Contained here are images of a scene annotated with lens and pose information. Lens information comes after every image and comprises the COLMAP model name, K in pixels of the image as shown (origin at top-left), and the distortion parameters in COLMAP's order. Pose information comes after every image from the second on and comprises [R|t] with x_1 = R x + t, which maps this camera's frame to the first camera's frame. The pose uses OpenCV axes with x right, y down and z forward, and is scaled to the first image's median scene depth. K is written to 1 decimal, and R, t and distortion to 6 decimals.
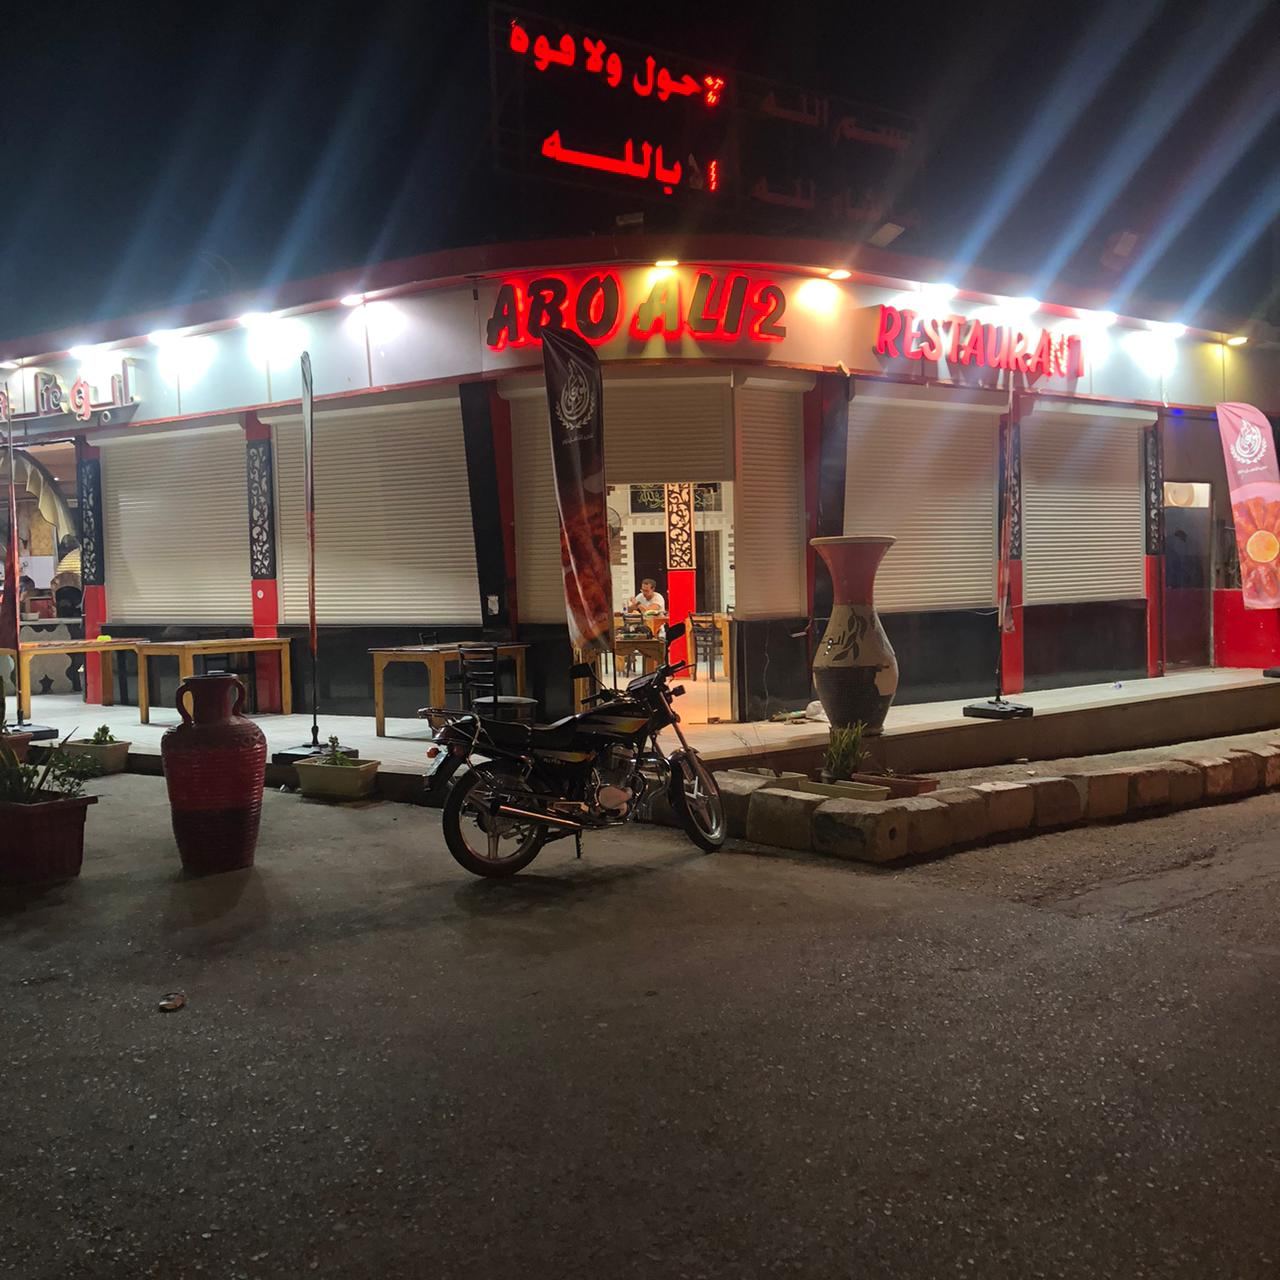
lens RADIAL K [[2031.1, 0, 640.0], [0, 2031.1, 640.0], [0, 0, 1]] dist [0.099020, -0.046083]
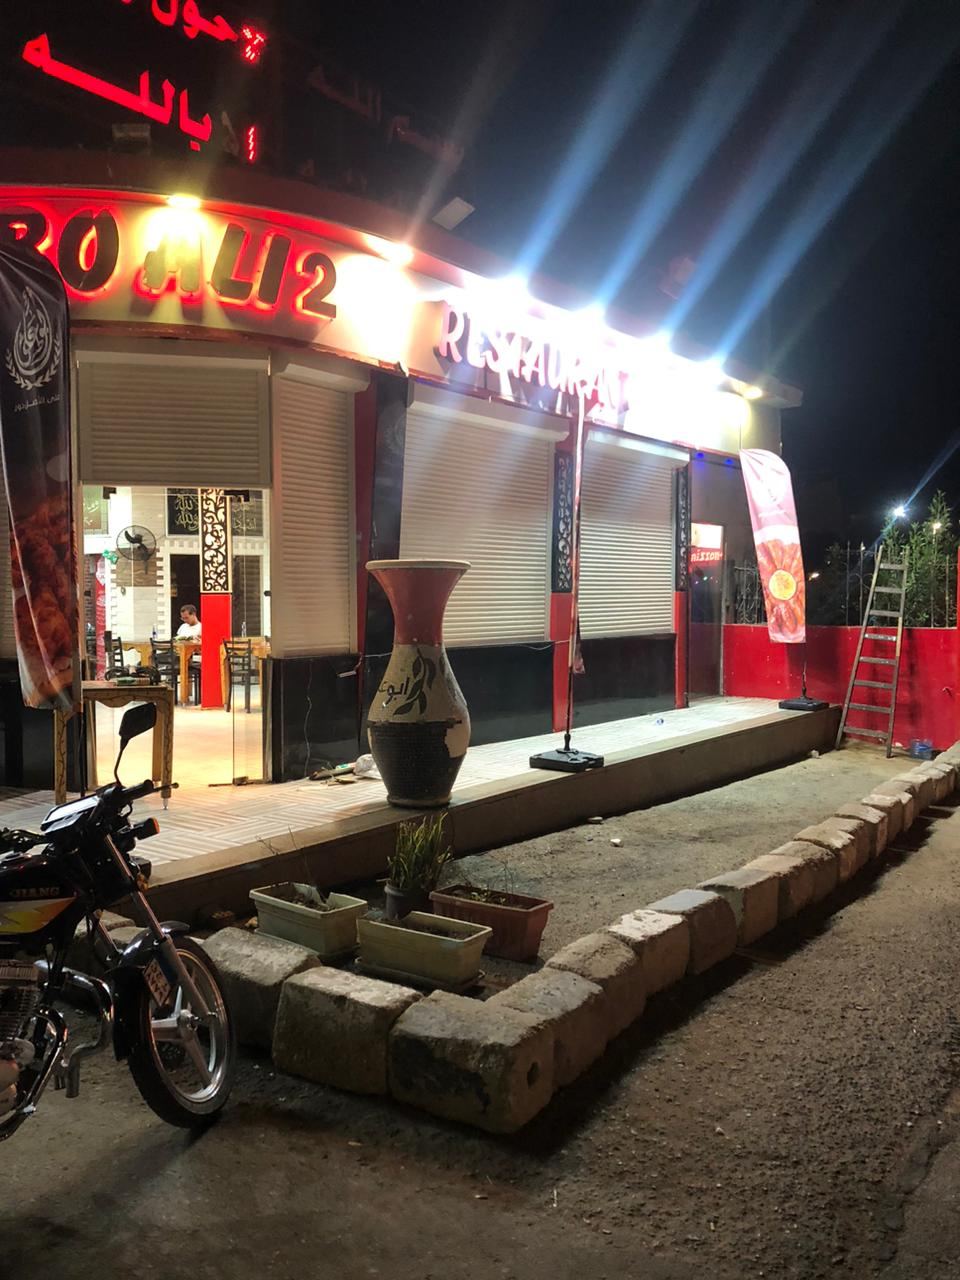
lens RADIAL K [[916.0, 0, 471.1], [0, 916.0, 630.6], [0, 0, 1]] dist [0.085399, -0.109352]
pose [[0.969802, 0.014207, 0.243478, 0.033904], [-0.016507, 0.999836, 0.007408, -0.024366], [-0.243332, -0.011203, 0.969878, 0.600127]]
